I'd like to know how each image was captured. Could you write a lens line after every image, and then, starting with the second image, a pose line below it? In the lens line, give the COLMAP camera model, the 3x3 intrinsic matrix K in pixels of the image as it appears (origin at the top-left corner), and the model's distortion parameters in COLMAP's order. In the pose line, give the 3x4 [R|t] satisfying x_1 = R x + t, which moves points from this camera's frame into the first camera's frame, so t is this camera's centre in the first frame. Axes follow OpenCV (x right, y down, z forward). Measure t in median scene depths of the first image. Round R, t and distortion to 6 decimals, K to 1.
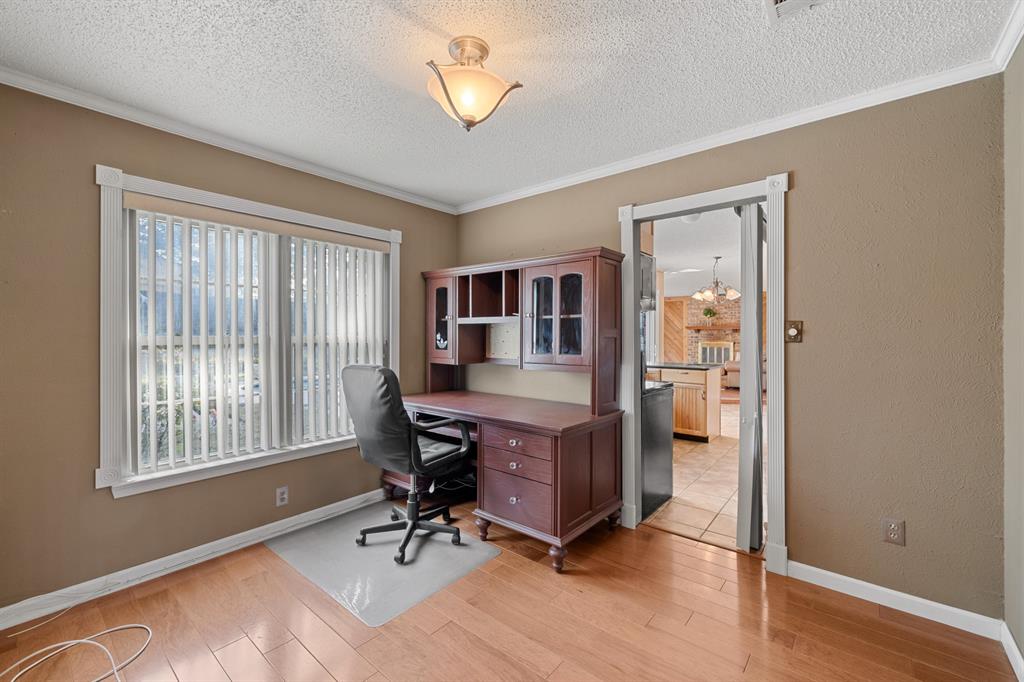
lens RADIAL K [[424.4, 0, 505.1], [0, 424.4, 350.8], [0, 0, 1]] dist [0.000930, -0.000042]
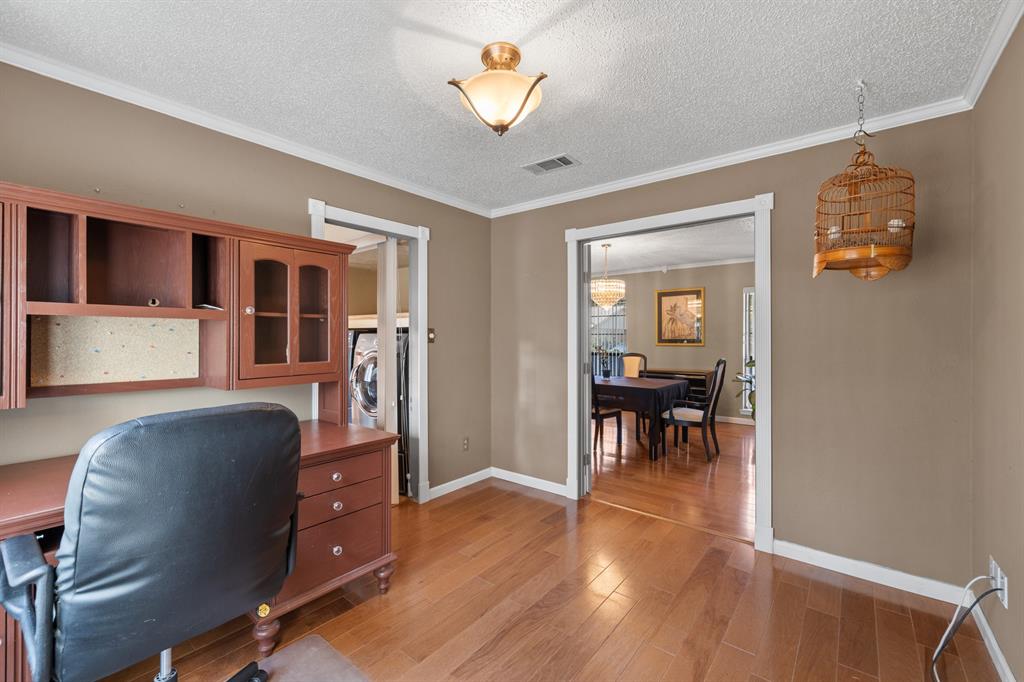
lens RADIAL K [[424.4, 0, 505.1], [0, 424.4, 350.8], [0, 0, 1]] dist [0.000930, -0.000042]
pose [[-0.011836, -0.033576, 0.999366, -0.795777], [0.039101, 0.998656, 0.034015, -0.030703], [-0.999165, 0.039479, -0.010507, 0.725488]]
